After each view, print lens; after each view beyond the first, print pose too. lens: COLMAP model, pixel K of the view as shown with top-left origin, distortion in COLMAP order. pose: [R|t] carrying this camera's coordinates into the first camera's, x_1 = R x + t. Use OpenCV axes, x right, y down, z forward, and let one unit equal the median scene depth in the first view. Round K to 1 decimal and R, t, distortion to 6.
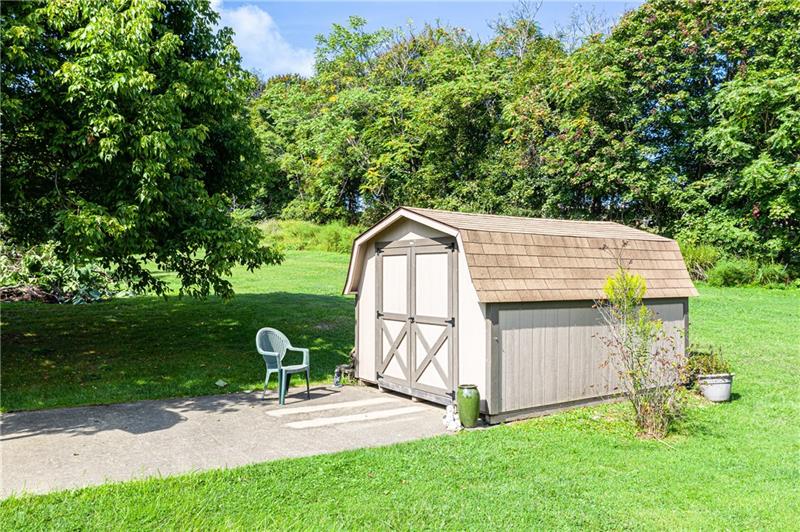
lens RADIAL K [[634.7, 0, 401.5], [0, 634.7, 269.1], [0, 0, 1]] dist [-0.012541, -0.000749]
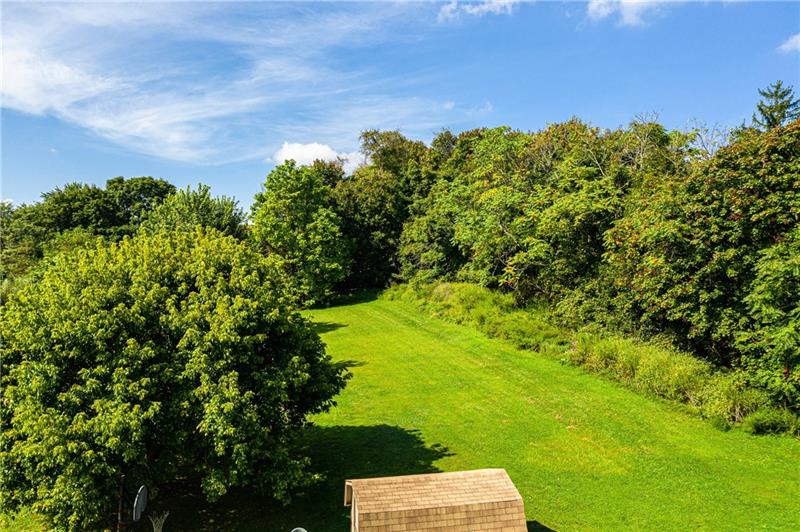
lens RADIAL K [[634.7, 0, 400.3], [0, 634.7, 264.4], [0, 0, 1]] dist [-0.012541, -0.000749]
pose [[0.934482, -0.008121, -0.355918, 0.272842], [0.011296, 0.999913, 0.006842, -0.252951], [0.355832, -0.010414, 0.934492, -0.250706]]
